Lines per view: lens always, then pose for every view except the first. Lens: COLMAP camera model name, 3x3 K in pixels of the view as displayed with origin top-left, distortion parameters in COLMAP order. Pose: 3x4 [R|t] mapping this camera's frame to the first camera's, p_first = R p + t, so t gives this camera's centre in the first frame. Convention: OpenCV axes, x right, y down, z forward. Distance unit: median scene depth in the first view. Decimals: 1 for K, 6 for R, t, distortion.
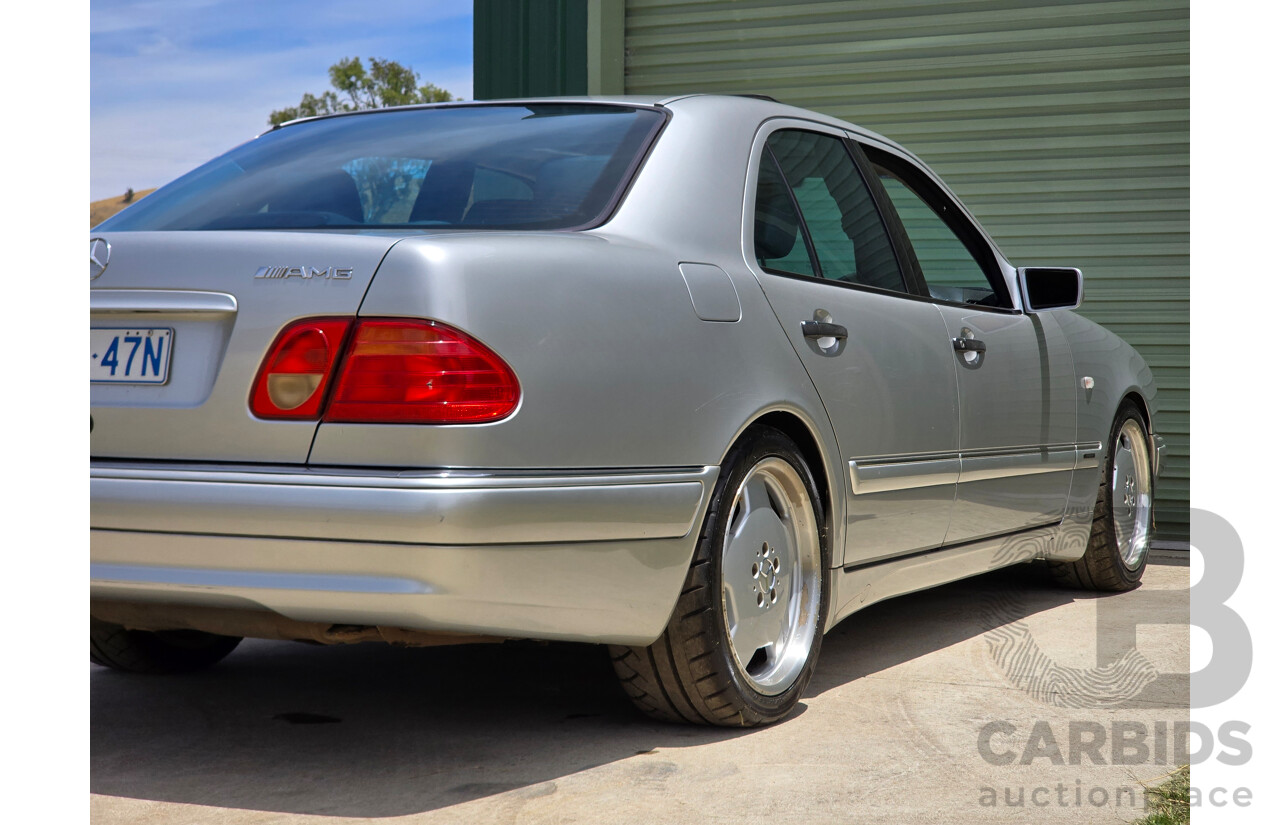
lens RADIAL K [[2105.8, 0, 637.7], [0, 2105.8, 422.3], [0, 0, 1]] dist [0.145200, 0.000000]
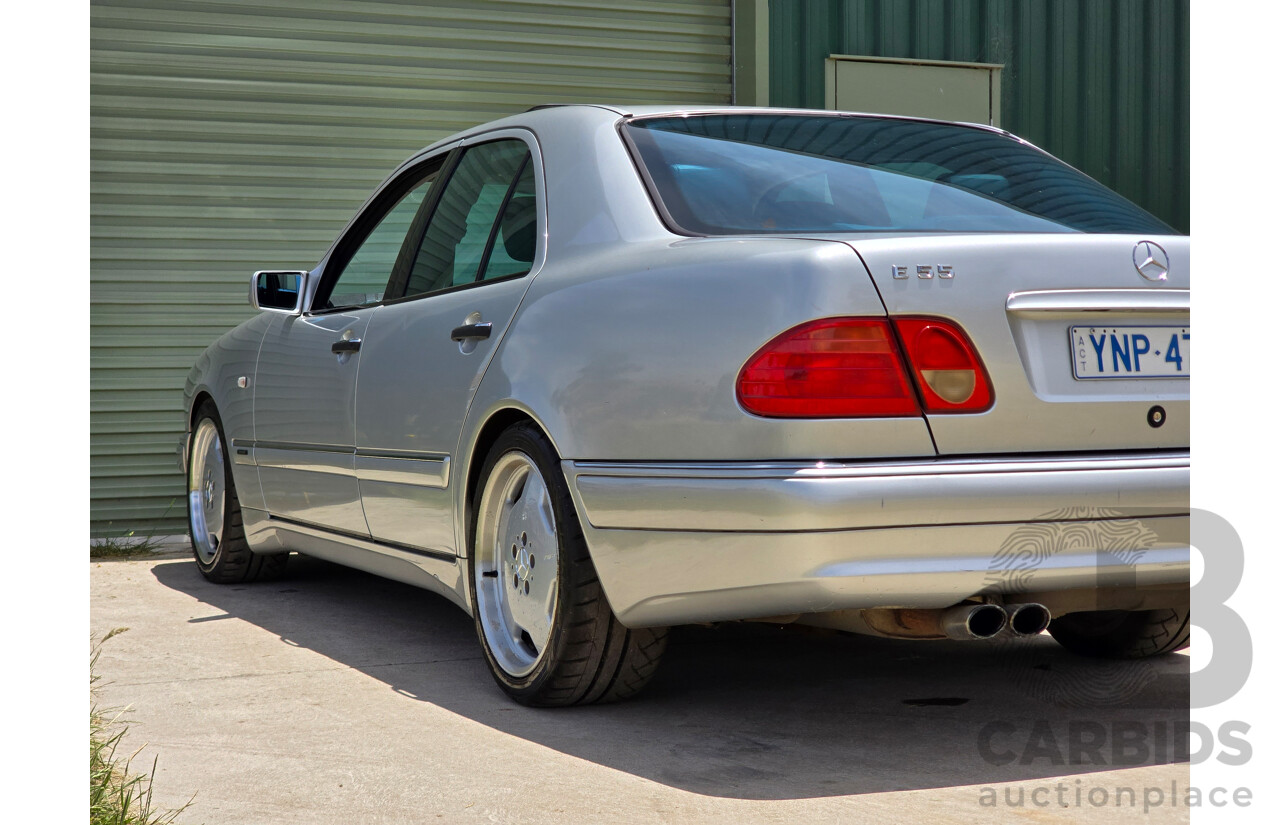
lens RADIAL K [[2138.9, 0, 627.8], [0, 2138.9, 412.6], [0, 0, 1]] dist [-0.043087, 0.000000]
pose [[0.593252, -0.028798, 0.804502, -1.230142], [0.034232, 0.999358, 0.010529, -0.021049], [-0.804289, 0.021293, 0.593857, 0.566475]]
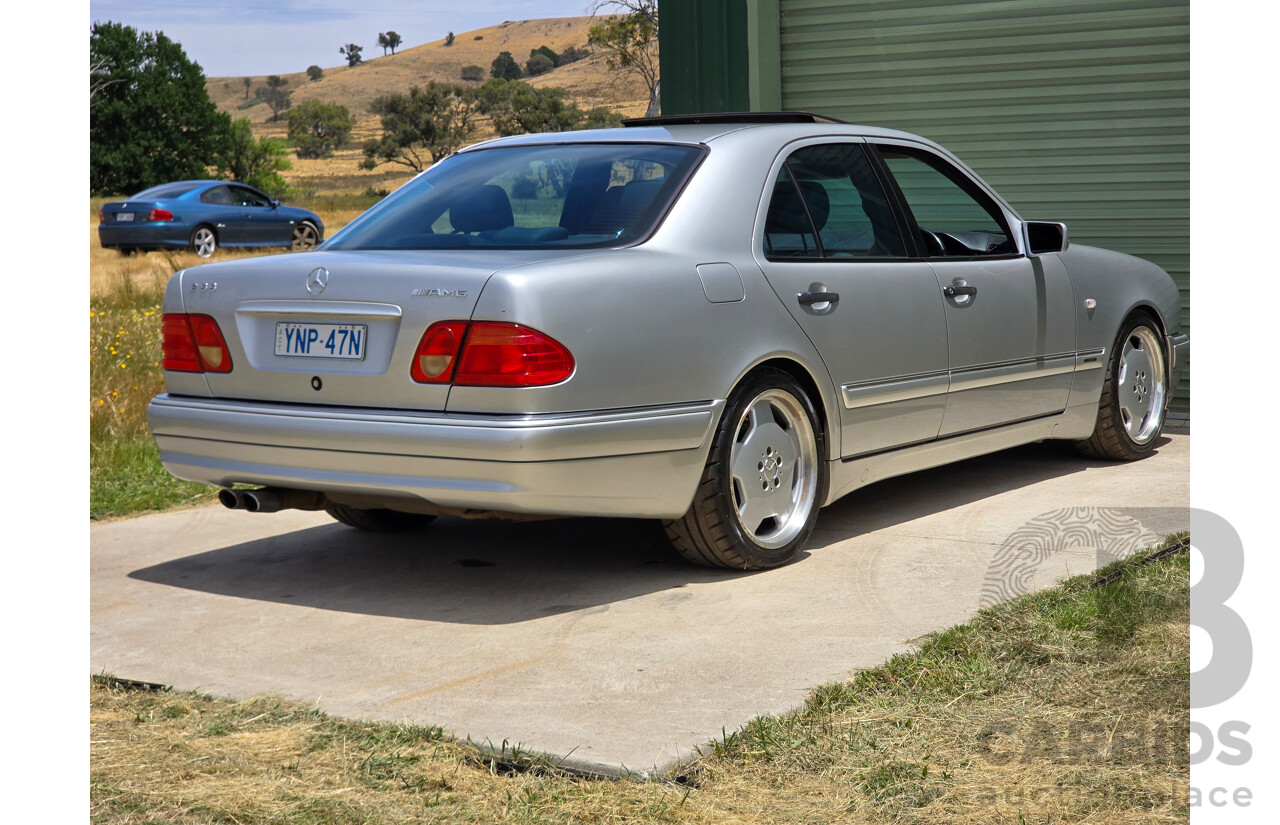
lens RADIAL K [[2105.8, 0, 642.8], [0, 2105.8, 411.6], [0, 0, 1]] dist [0.145200, 0.000000]
pose [[0.988851, -0.011182, -0.148487, 0.215834], [0.022311, 0.997046, 0.073495, -0.087857], [0.147227, -0.075988, 0.986180, -0.530786]]
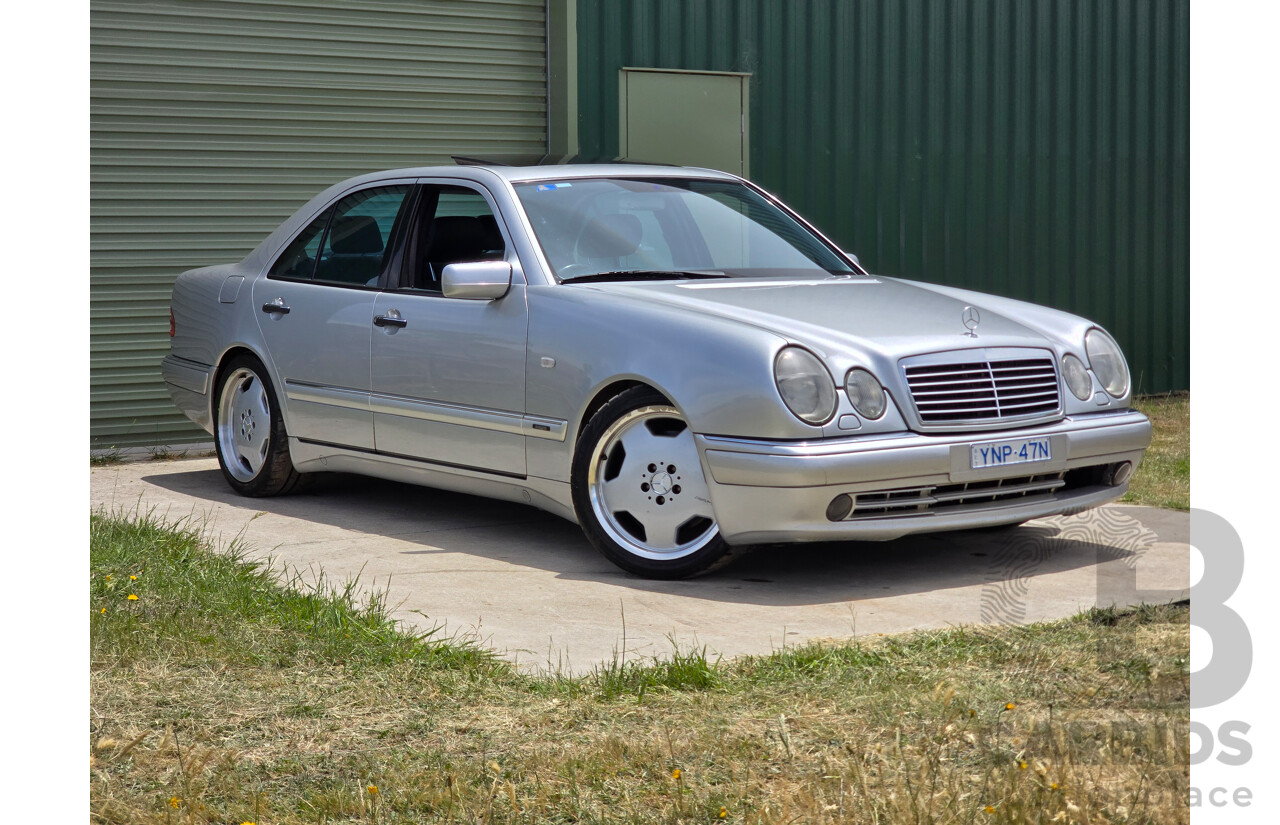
lens RADIAL K [[2122.5, 0, 633.8], [0, 2122.5, 408.8], [0, 0, 1]] dist [-0.055450, 0.000000]
pose [[0.452261, -0.080293, 0.888264, -1.918447], [0.043682, 0.996738, 0.067858, -0.099069], [-0.890816, 0.008112, 0.454293, 0.379265]]
